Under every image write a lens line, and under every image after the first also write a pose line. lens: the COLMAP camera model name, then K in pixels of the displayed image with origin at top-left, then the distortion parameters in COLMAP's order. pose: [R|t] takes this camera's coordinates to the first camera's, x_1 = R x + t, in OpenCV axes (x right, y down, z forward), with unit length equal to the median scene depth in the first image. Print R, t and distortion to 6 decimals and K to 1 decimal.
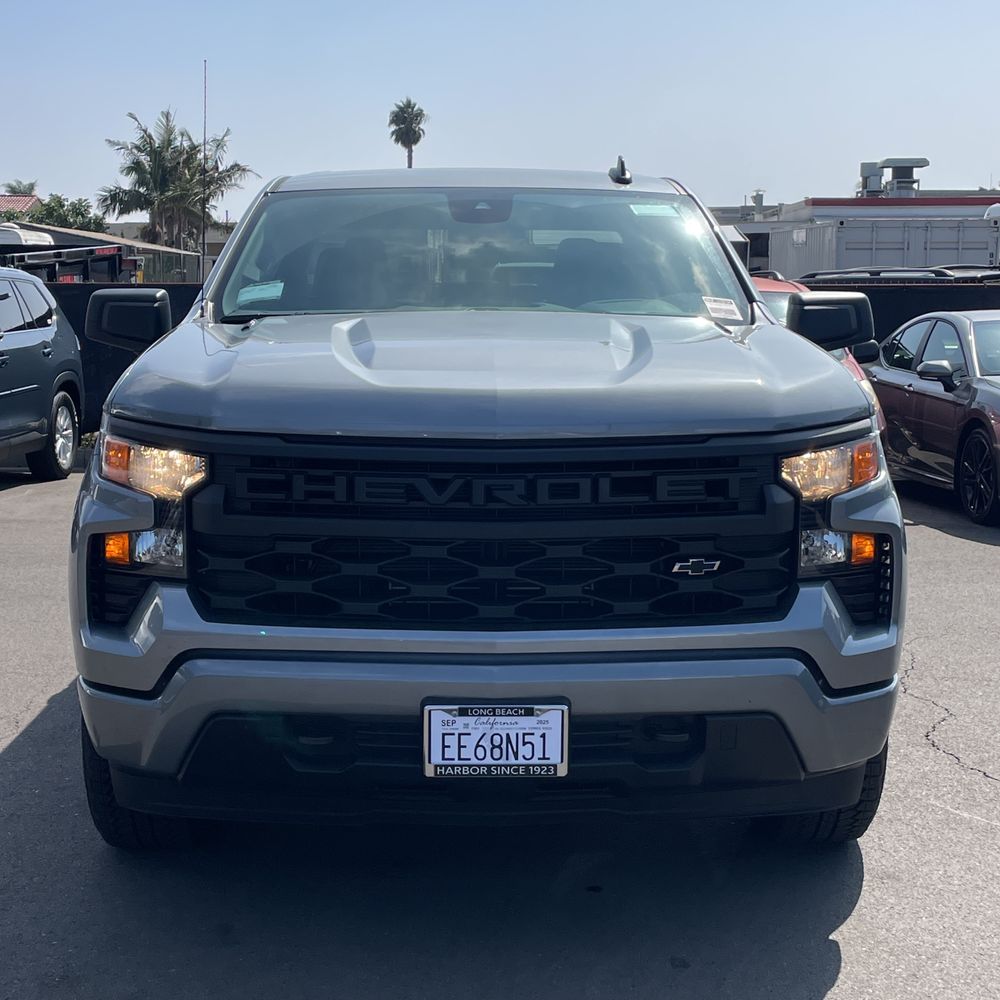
lens RADIAL K [[1726.8, 0, 492.3], [0, 1726.8, 480.8], [0, 0, 1]] dist [0.083453, 0.000000]
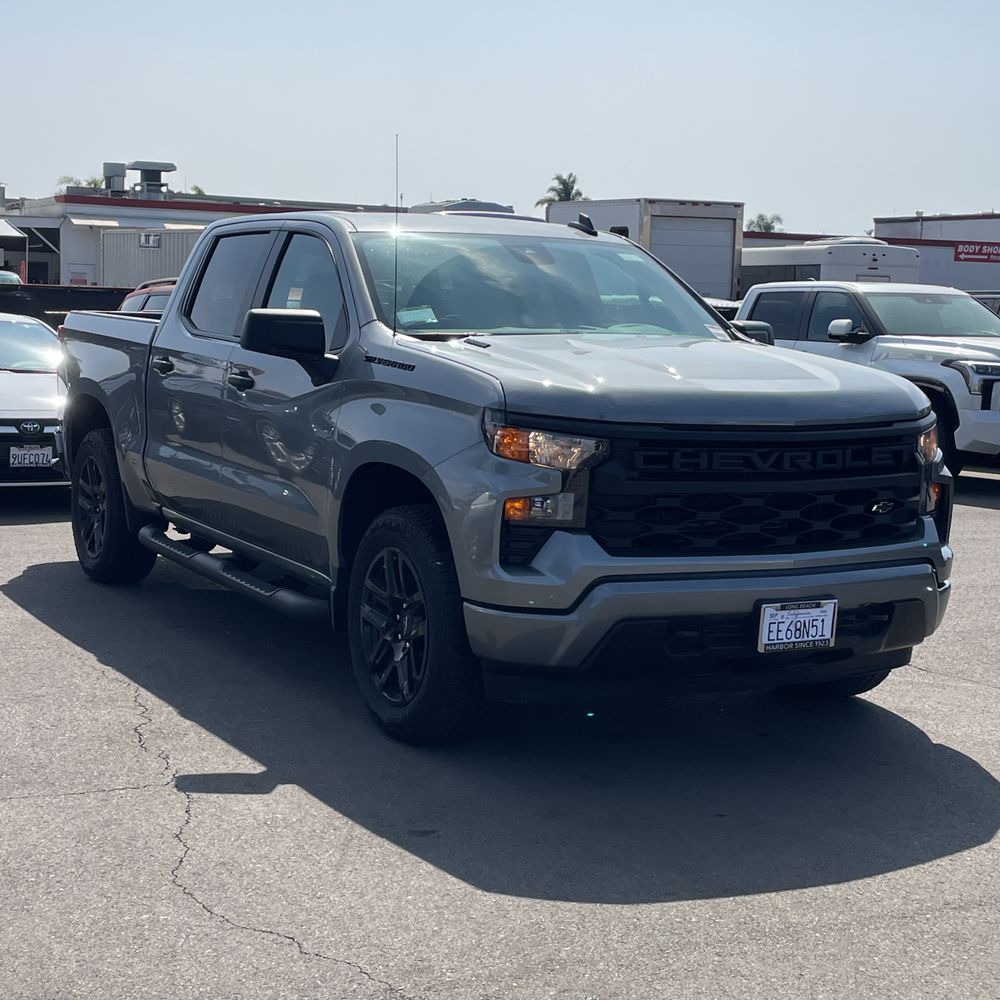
lens RADIAL K [[1726.8, 0, 505.8], [0, 1726.8, 488.9], [0, 0, 1]] dist [0.083453, 0.000000]
pose [[0.890316, -0.027474, 0.454514, -0.896542], [0.024306, 0.999622, 0.012814, 0.005644], [-0.454694, -0.000361, 0.890648, -0.224948]]
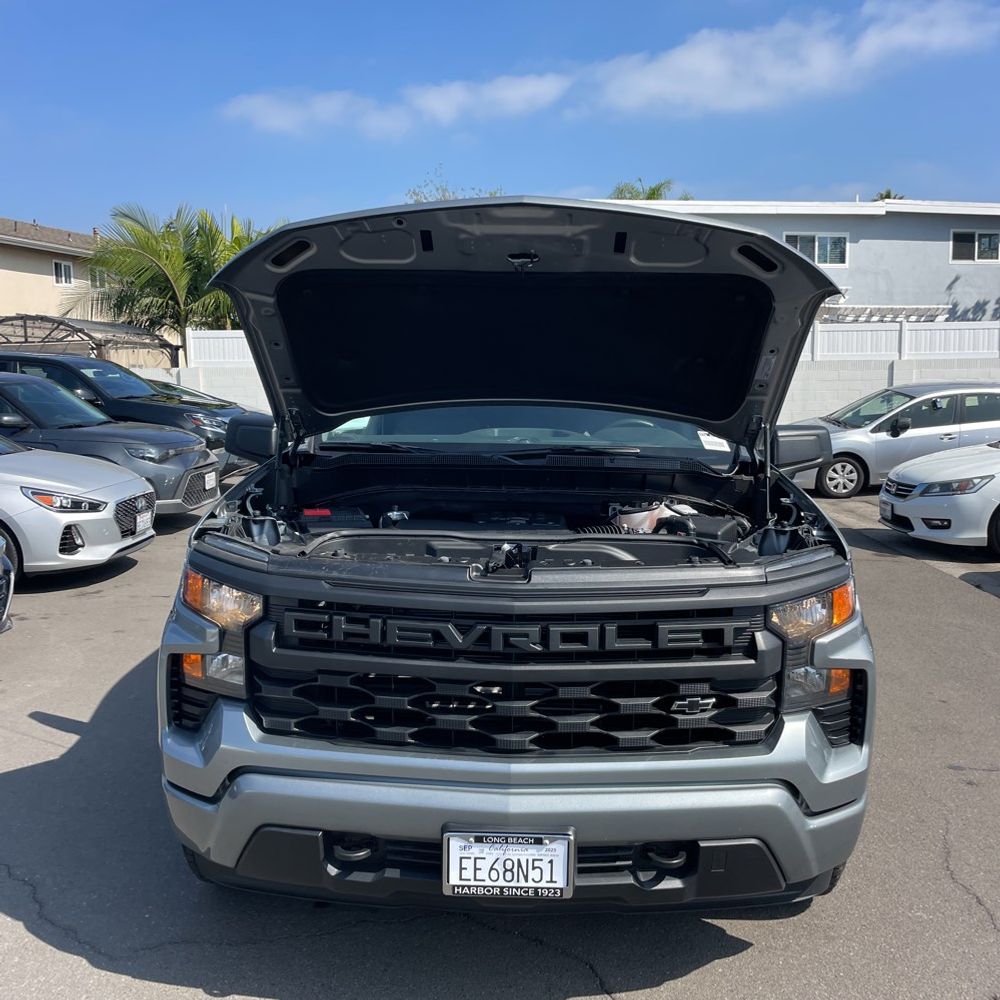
lens RADIAL K [[1018.5, 0, 520.4], [0, 1018.5, 468.6], [0, 0, 1]] dist [0.037049, 0.000000]
pose [[0.998771, 0.019372, -0.045623, 0.034439], [-0.020230, 0.999625, -0.018438, -0.089937], [0.045249, 0.019338, 0.998789, 0.338144]]
